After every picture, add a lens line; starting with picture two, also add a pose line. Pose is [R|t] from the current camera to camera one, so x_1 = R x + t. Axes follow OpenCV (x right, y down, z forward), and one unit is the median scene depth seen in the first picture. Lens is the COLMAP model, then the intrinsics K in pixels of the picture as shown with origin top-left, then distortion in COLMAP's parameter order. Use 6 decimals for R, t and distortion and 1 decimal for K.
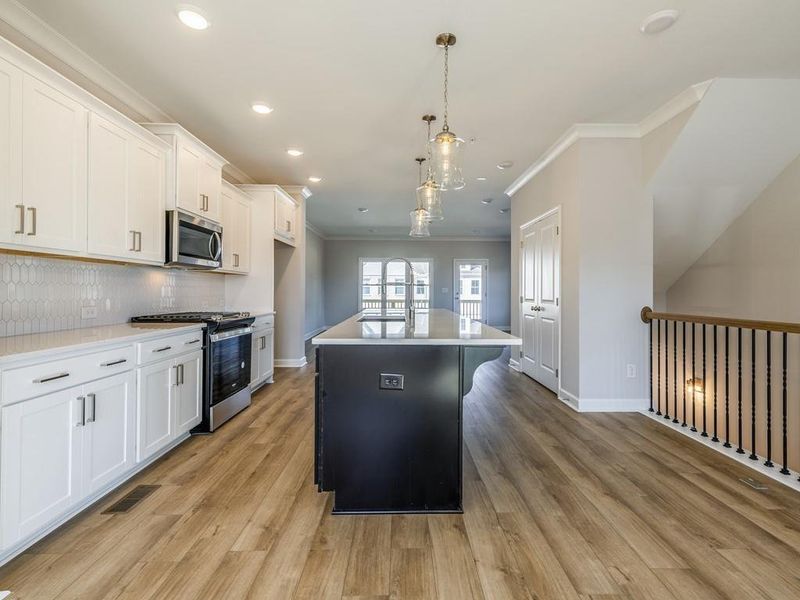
lens RADIAL K [[366.9, 0, 403.3], [0, 366.9, 296.9], [0, 0, 1]] dist [0.004457, 0.000152]
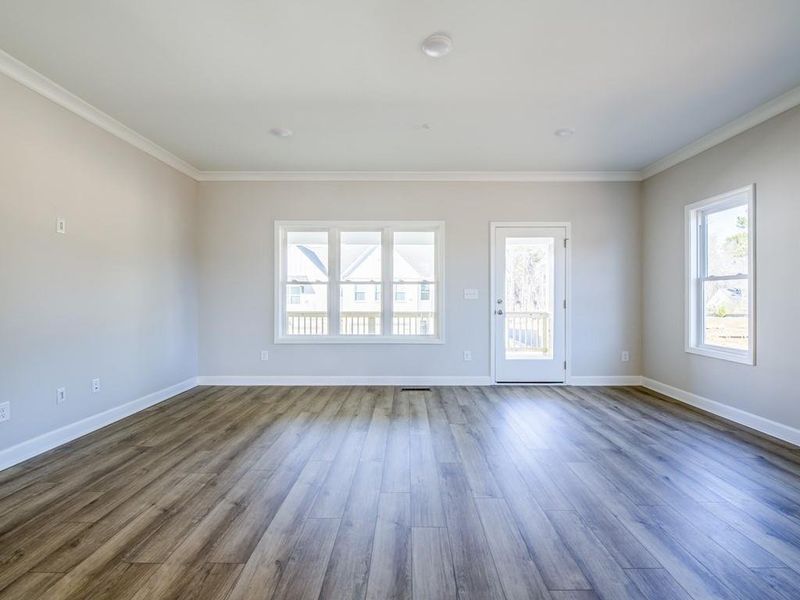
lens RADIAL K [[366.9, 0, 403.3], [0, 366.9, 296.9], [0, 0, 1]] dist [0.004457, 0.000152]
pose [[0.999137, 0.007914, -0.040776, 0.049733], [-0.009022, 0.999593, -0.027056, -0.001033], [0.040546, 0.027400, 0.998802, 0.547242]]
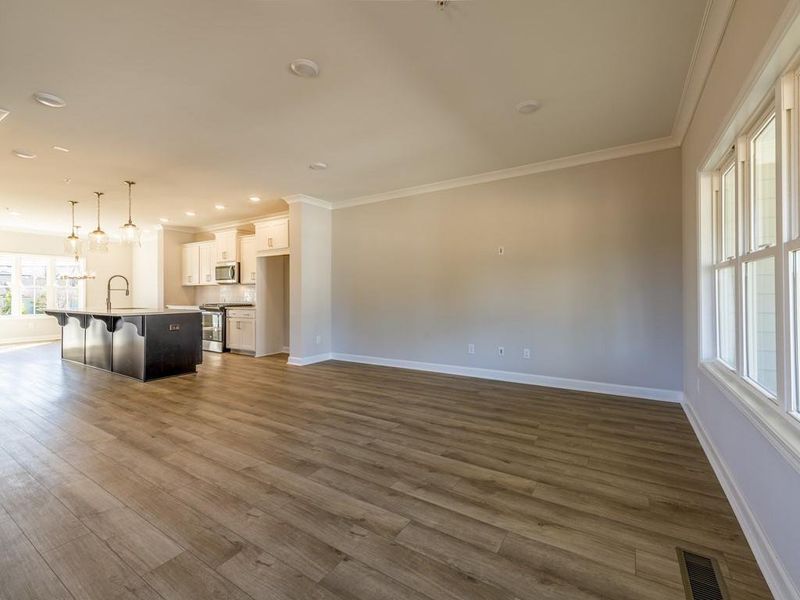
lens RADIAL K [[347.7, 0, 404.0], [0, 347.7, 289.4], [0, 0, 1]] dist [0.001059, 0.000040]
pose [[-0.551692, -0.000990, -0.834047, 0.216581], [-0.011194, 0.999918, 0.006217, -0.012613], [0.833973, 0.012766, -0.551658, 0.945687]]
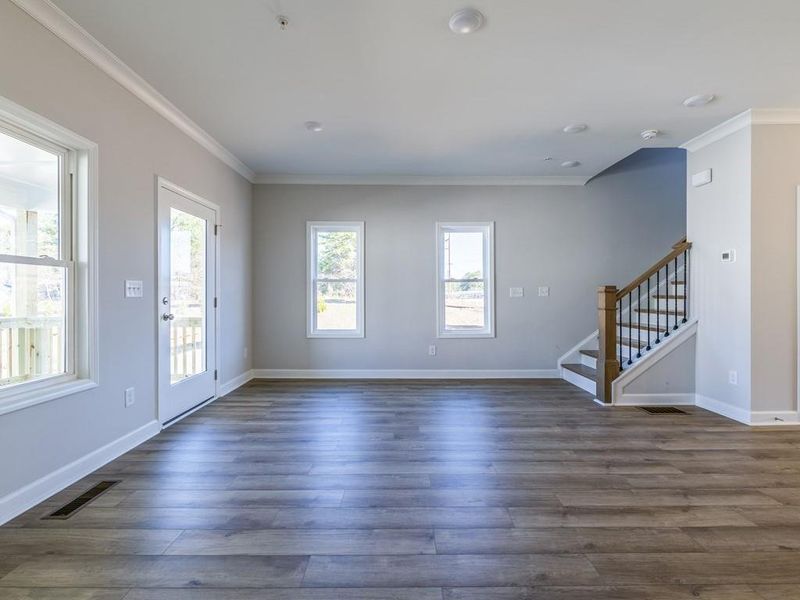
lens RADIAL K [[366.9, 0, 403.3], [0, 366.9, 296.9], [0, 0, 1]] dist [0.004457, 0.000152]
pose [[0.009459, -0.001336, 0.999954, -0.140135], [0.024682, 0.999695, 0.001102, -0.007253], [-0.999651, 0.024670, 0.009489, 0.797849]]
